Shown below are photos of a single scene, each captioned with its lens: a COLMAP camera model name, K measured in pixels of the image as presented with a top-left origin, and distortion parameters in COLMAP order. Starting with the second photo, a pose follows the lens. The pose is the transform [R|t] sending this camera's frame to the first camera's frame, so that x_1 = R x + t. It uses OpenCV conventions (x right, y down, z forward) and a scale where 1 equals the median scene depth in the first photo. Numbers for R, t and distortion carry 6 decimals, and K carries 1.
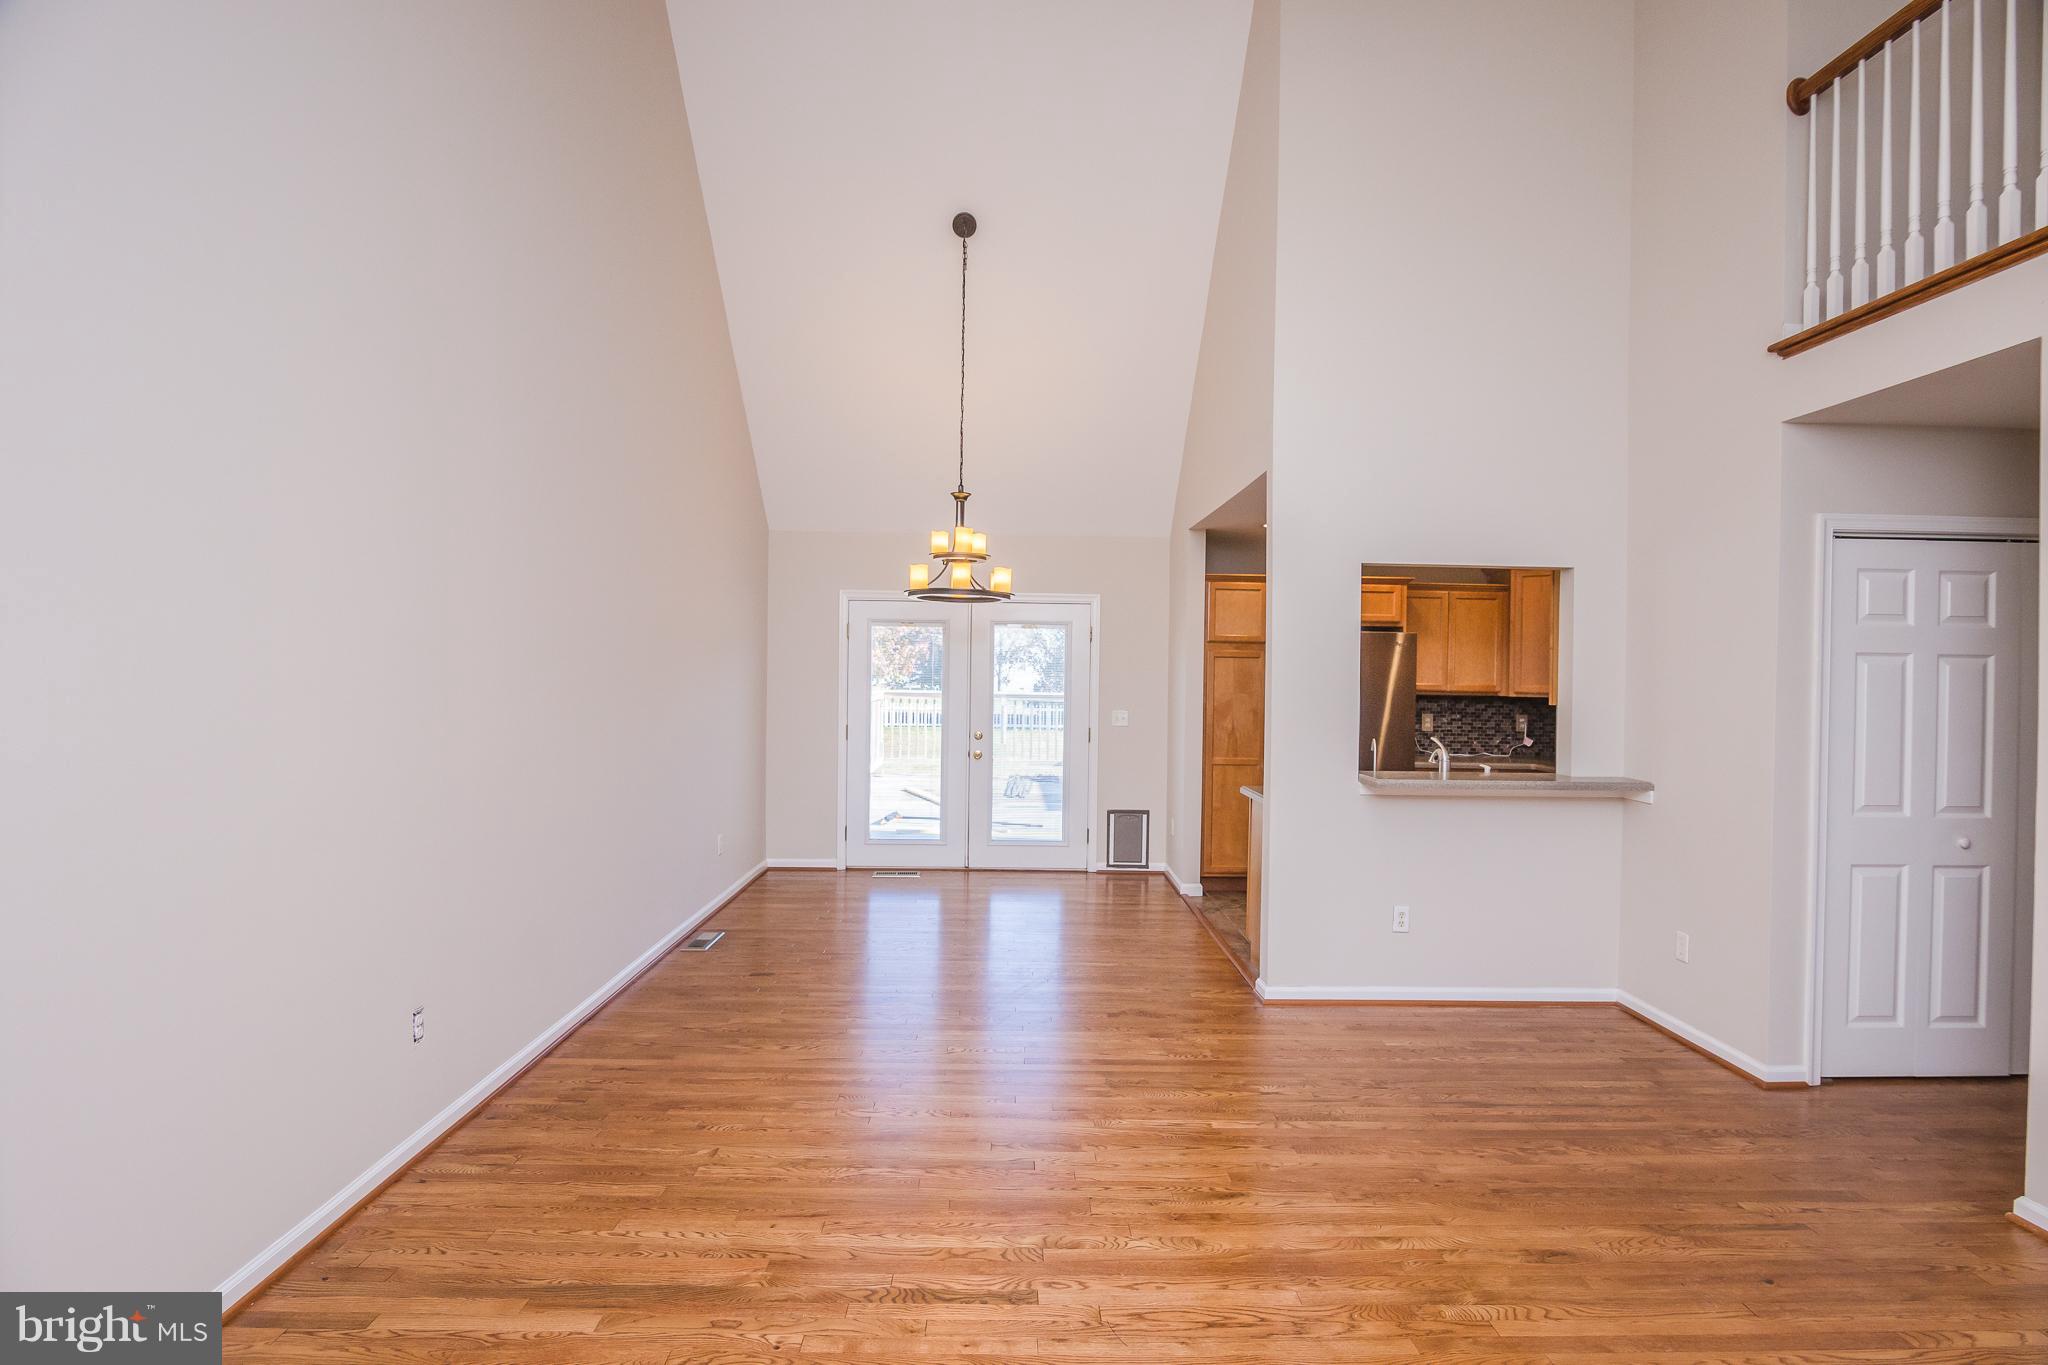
lens RADIAL K [[995.7, 0, 1022.9], [0, 995.7, 685.8], [0, 0, 1]] dist [-0.018466, -0.000527]
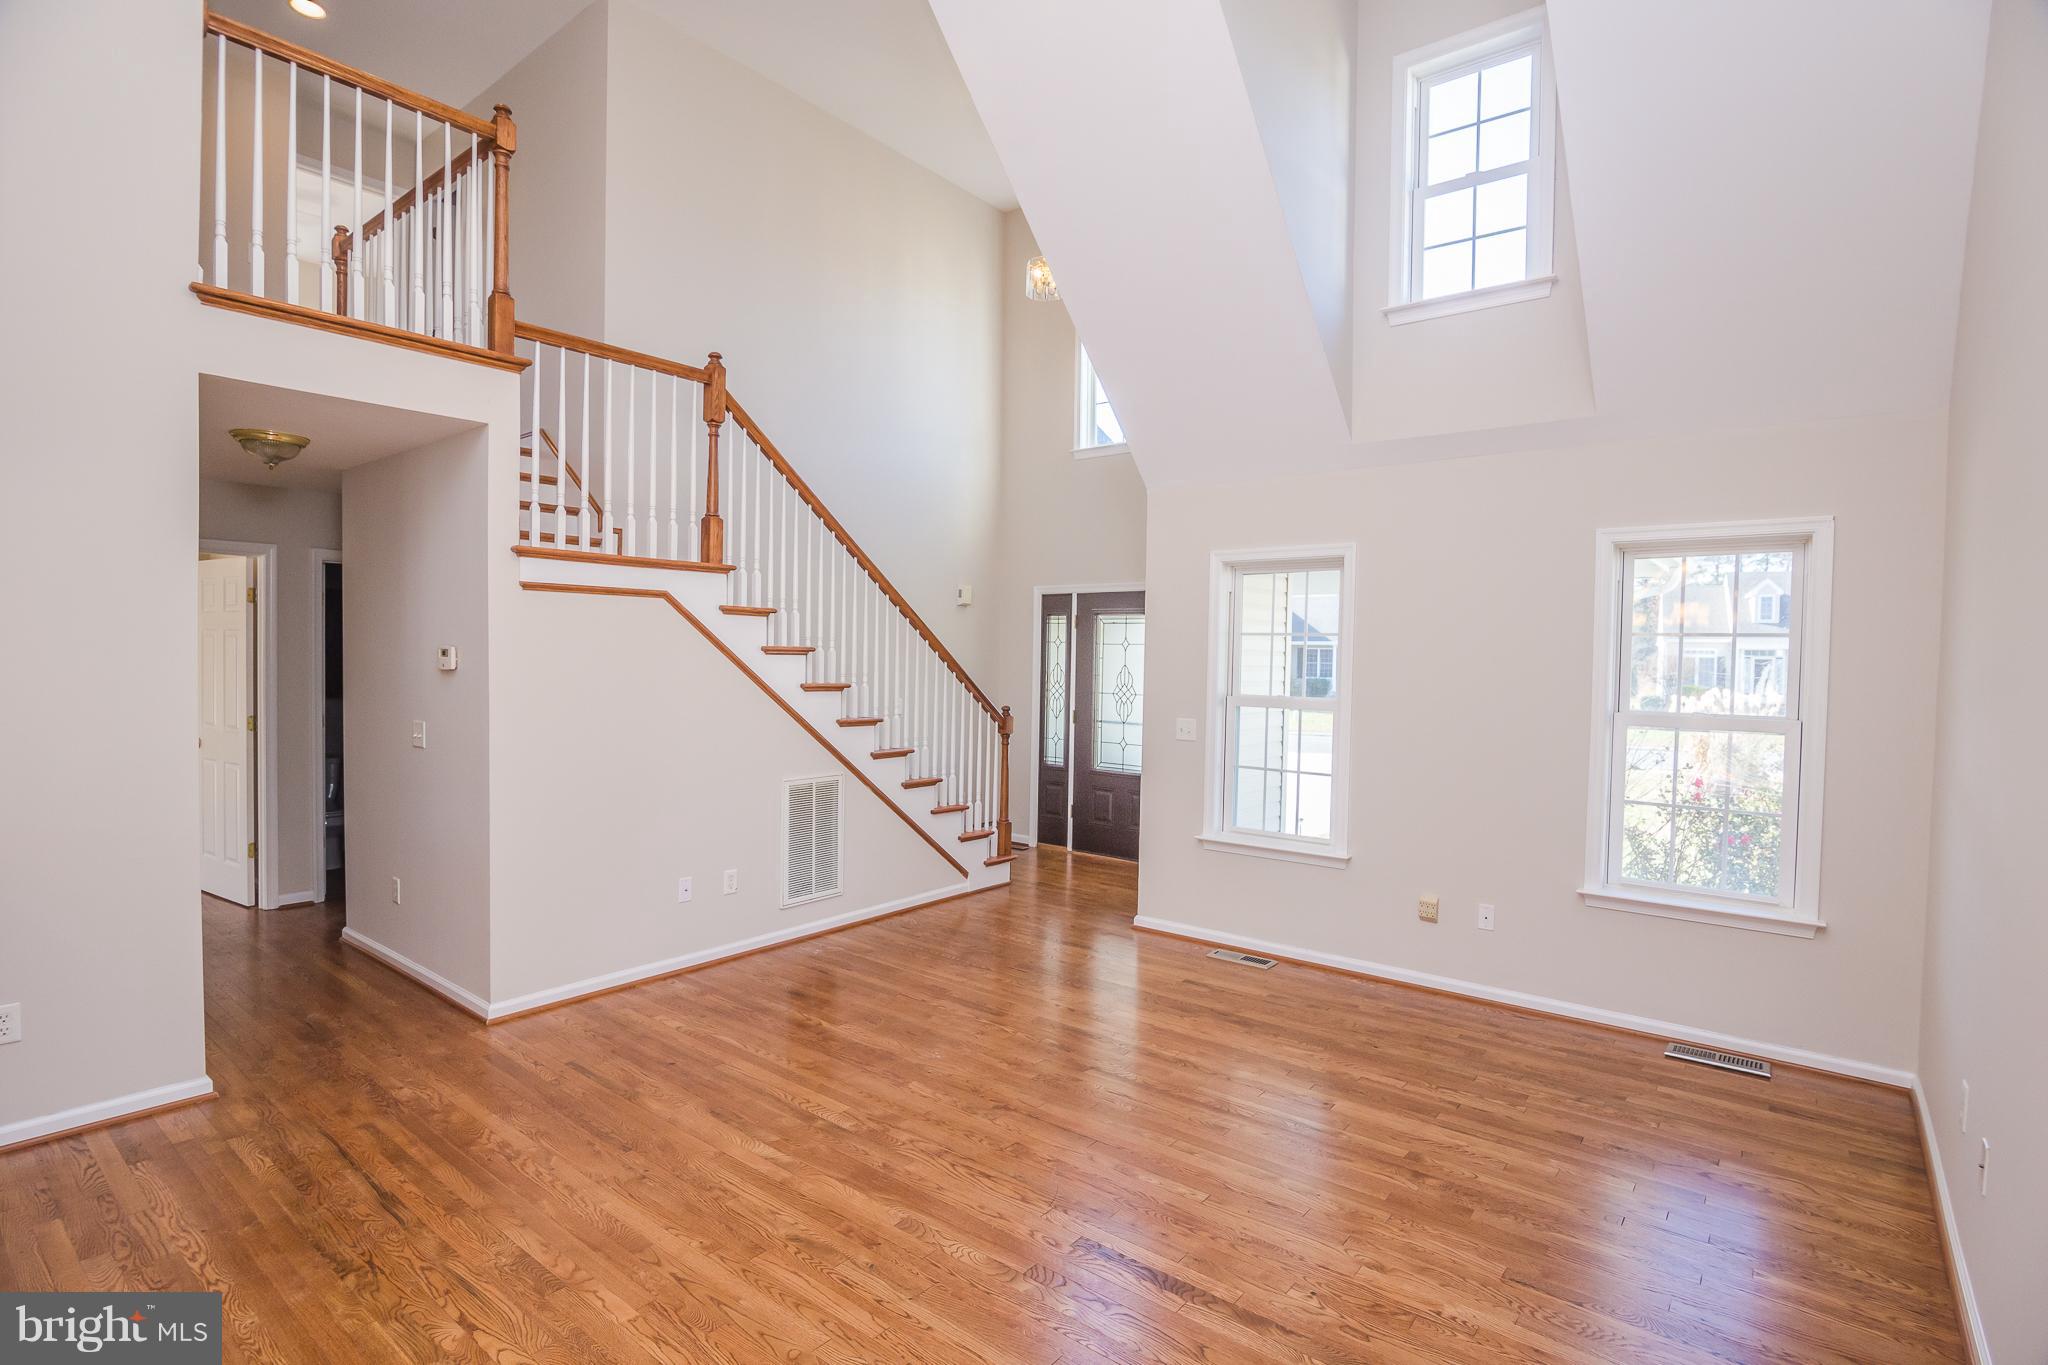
lens RADIAL K [[994.7, 0, 1023.0], [0, 994.7, 685.9], [0, 0, 1]] dist [-0.017805, -0.000939]
pose [[-0.769508, -0.045818, 0.636991, -0.317683], [-0.019798, 0.998655, 0.047916, -0.029724], [-0.638330, 0.024261, -0.769381, 0.963530]]
